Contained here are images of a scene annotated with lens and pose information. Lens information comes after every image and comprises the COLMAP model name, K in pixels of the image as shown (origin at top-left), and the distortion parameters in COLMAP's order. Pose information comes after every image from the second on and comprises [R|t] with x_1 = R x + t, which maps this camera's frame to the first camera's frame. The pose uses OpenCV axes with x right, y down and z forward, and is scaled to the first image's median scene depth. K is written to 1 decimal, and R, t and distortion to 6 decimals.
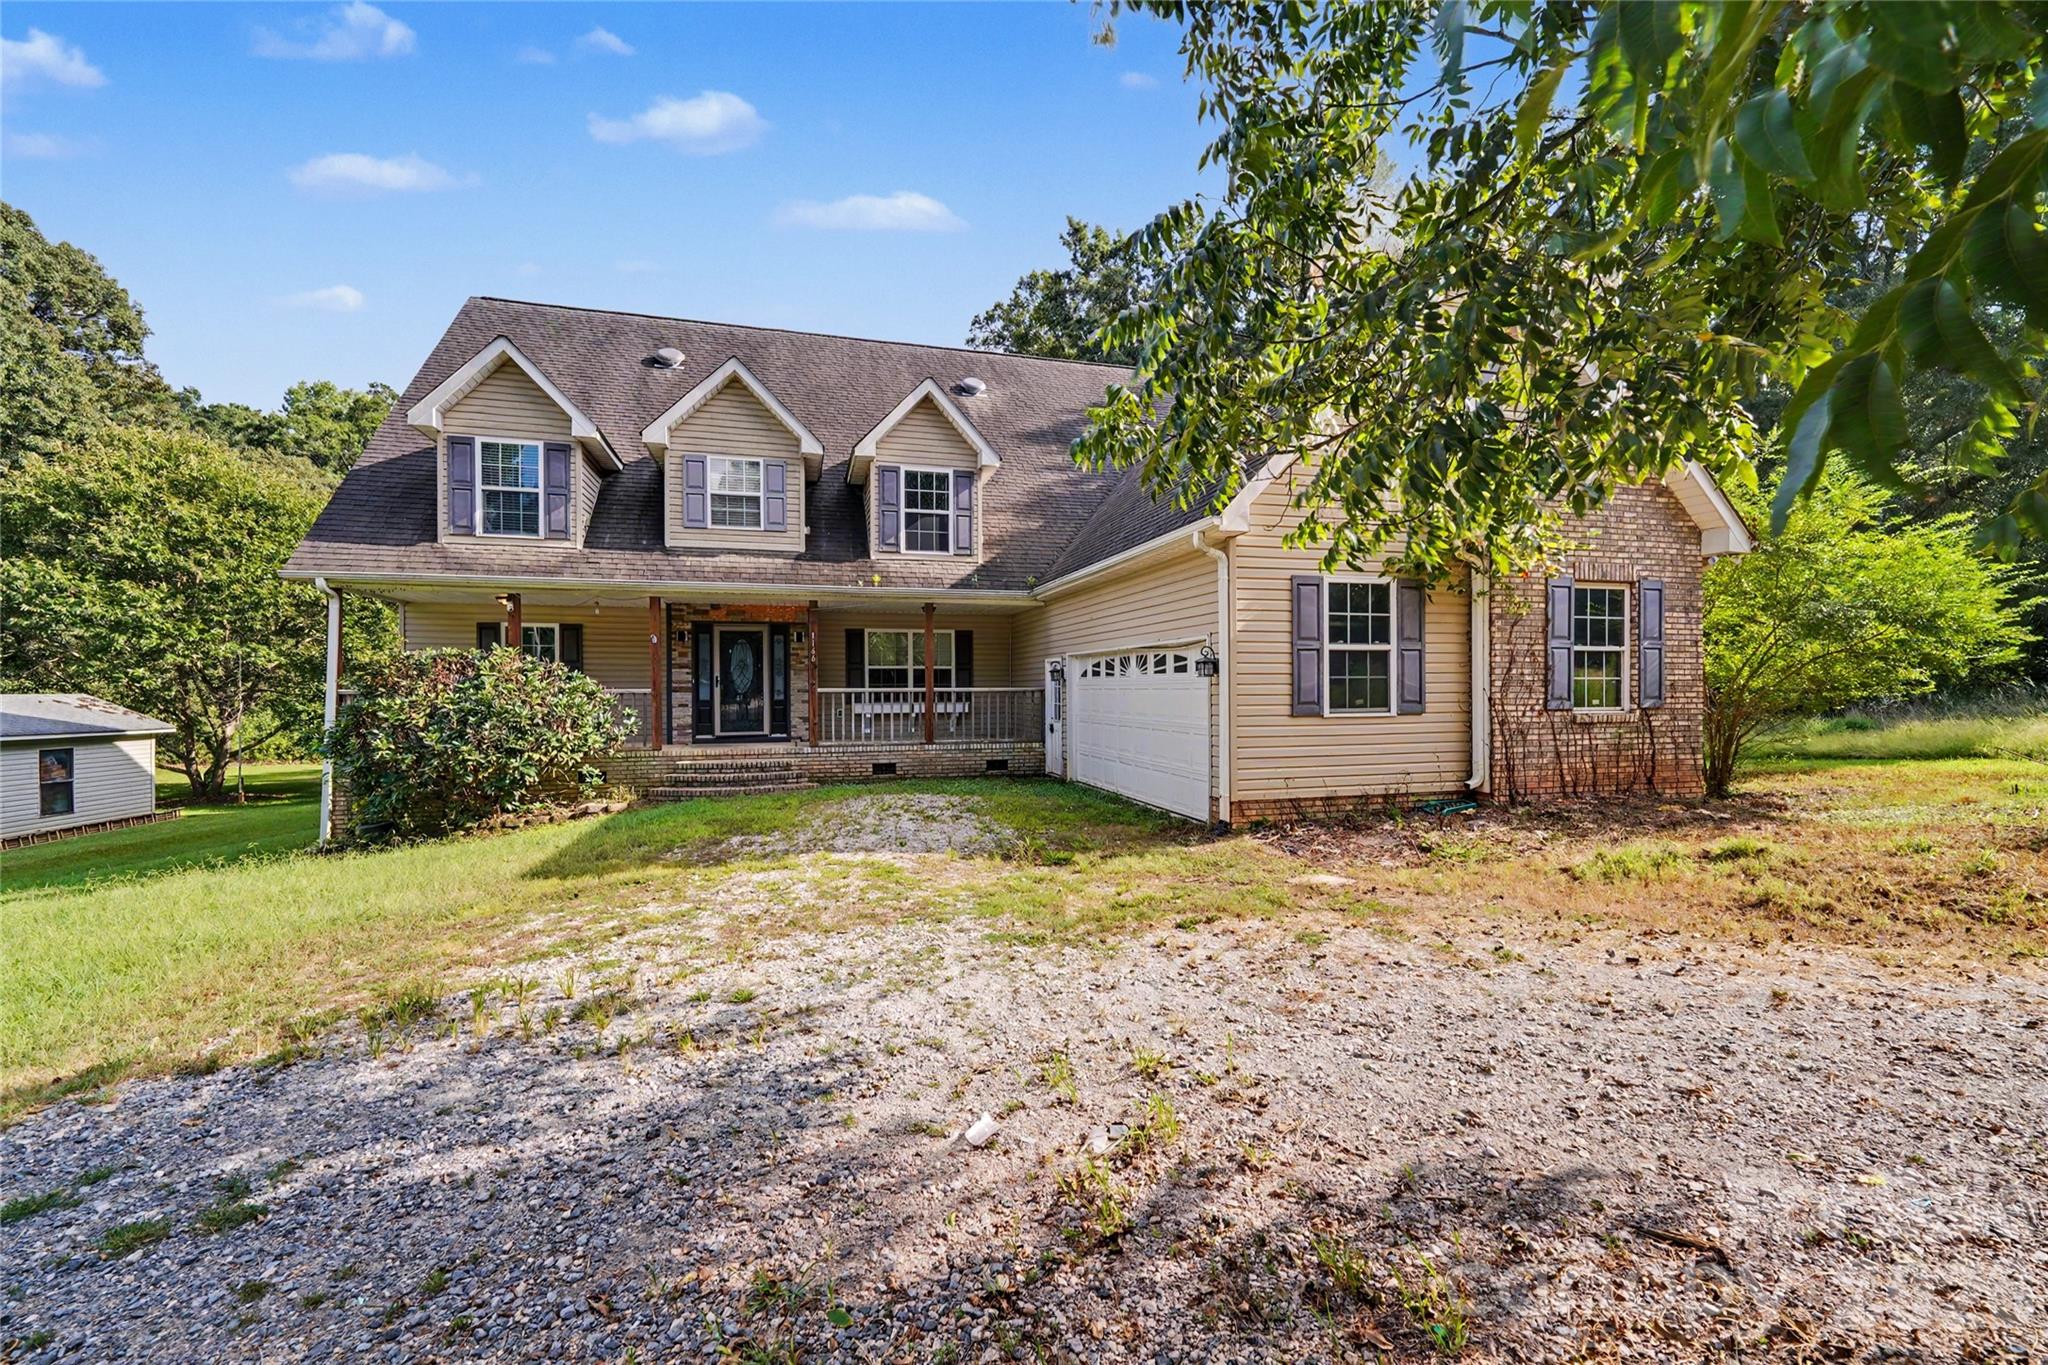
lens RADIAL K [[750.8, 0, 1026.4], [0, 750.8, 694.4], [0, 0, 1]] dist [0.000243, -0.000296]
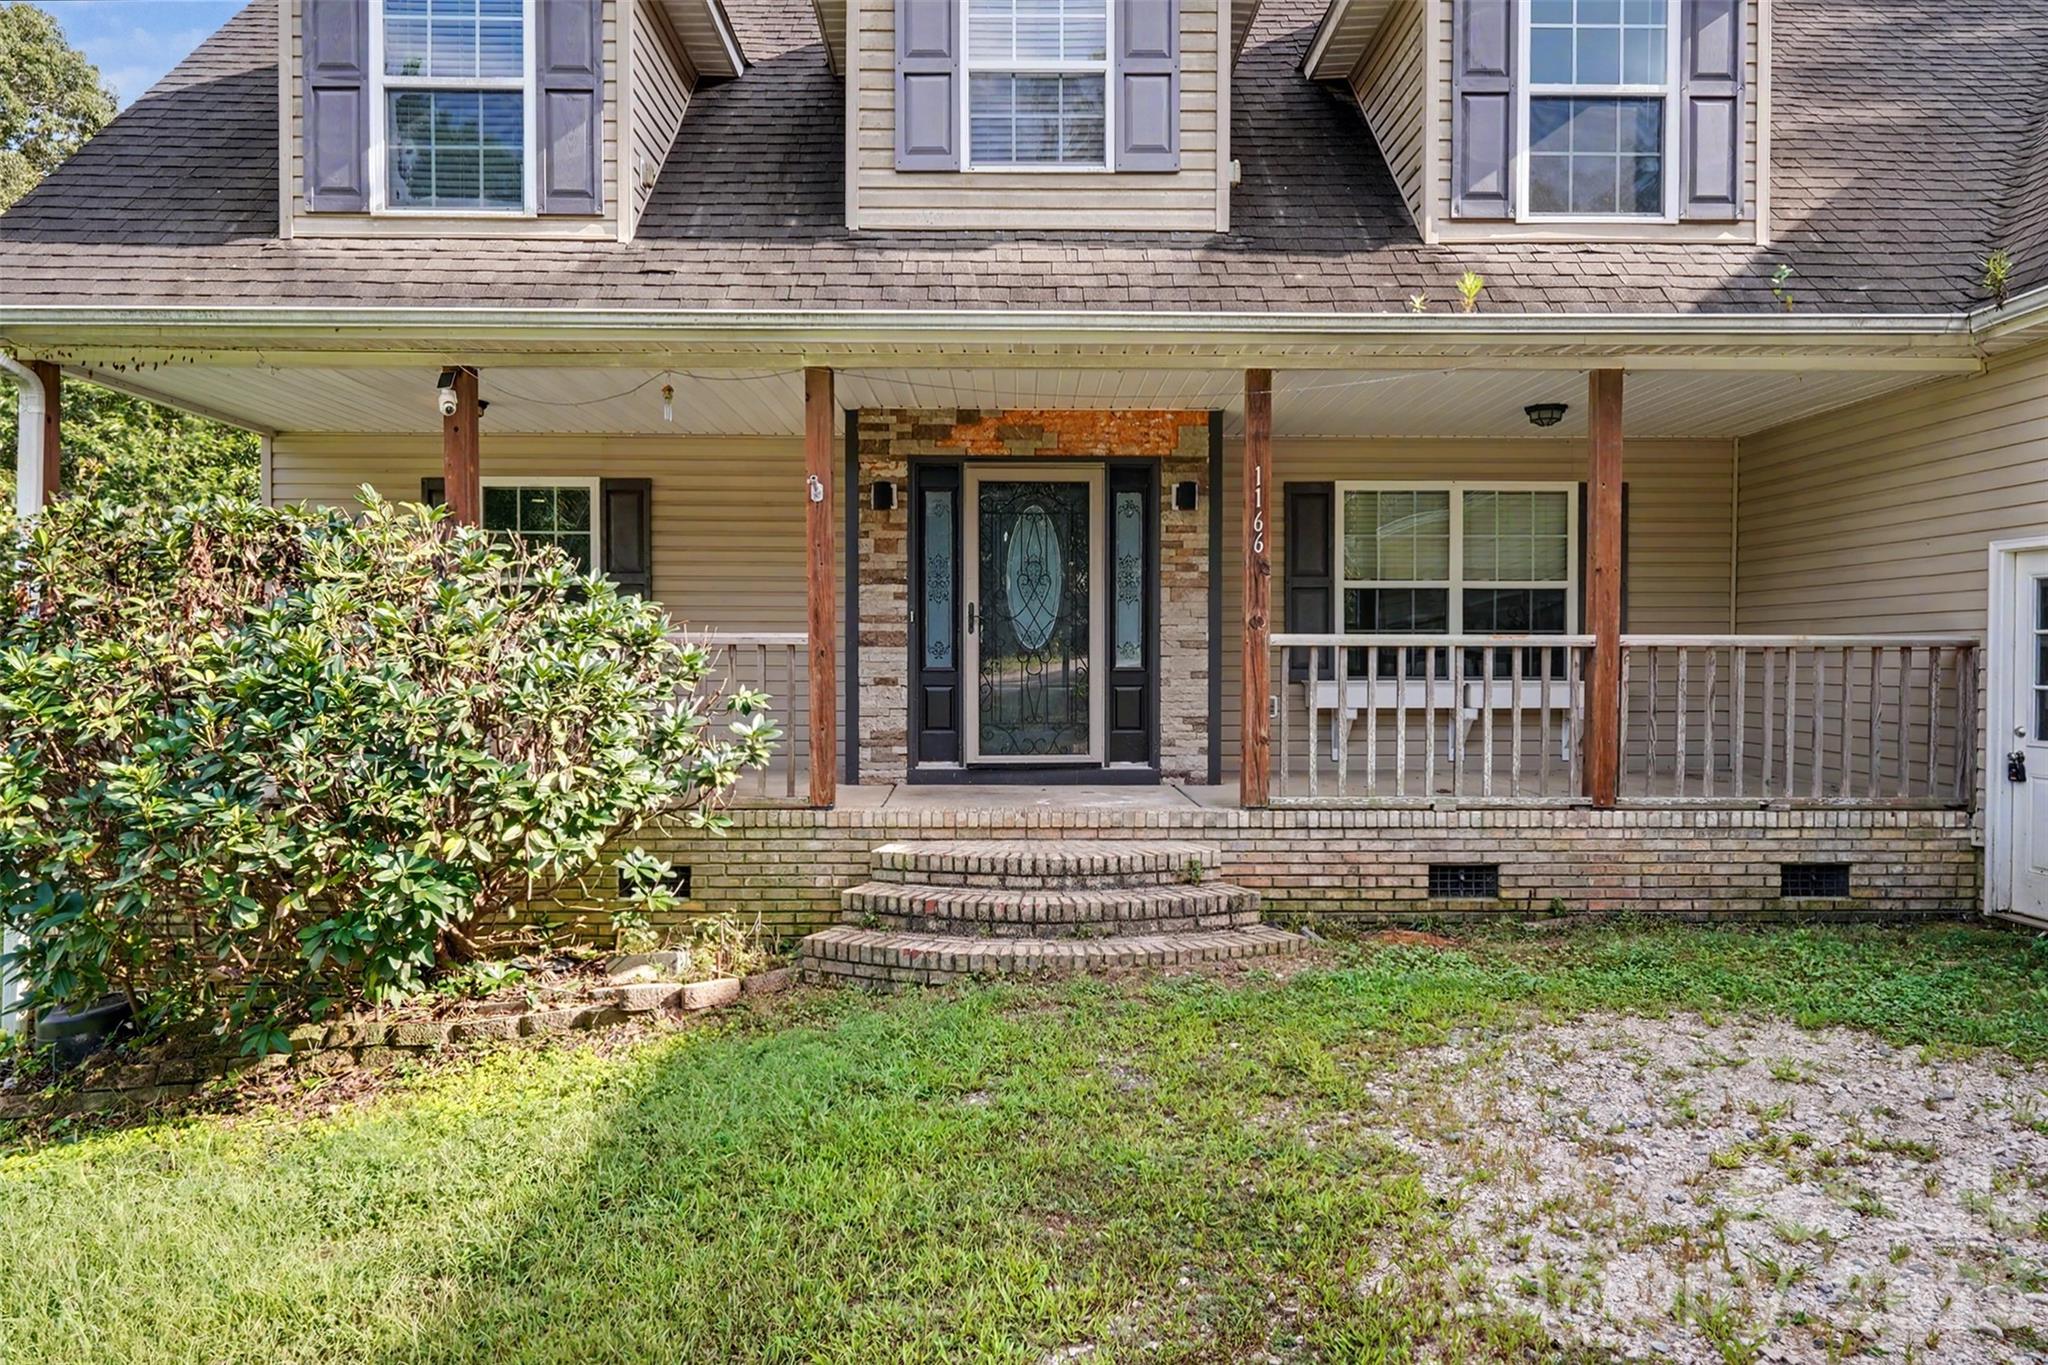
lens RADIAL K [[839.0, 0, 1019.0], [0, 839.0, 677.6], [0, 0, 1]] dist [0.000098, -0.000225]
pose [[0.977897, 0.007582, -0.208952, -0.312759], [-0.006826, 0.999967, 0.004339, 0.010793], [0.208978, -0.002816, 0.977916, 0.620153]]
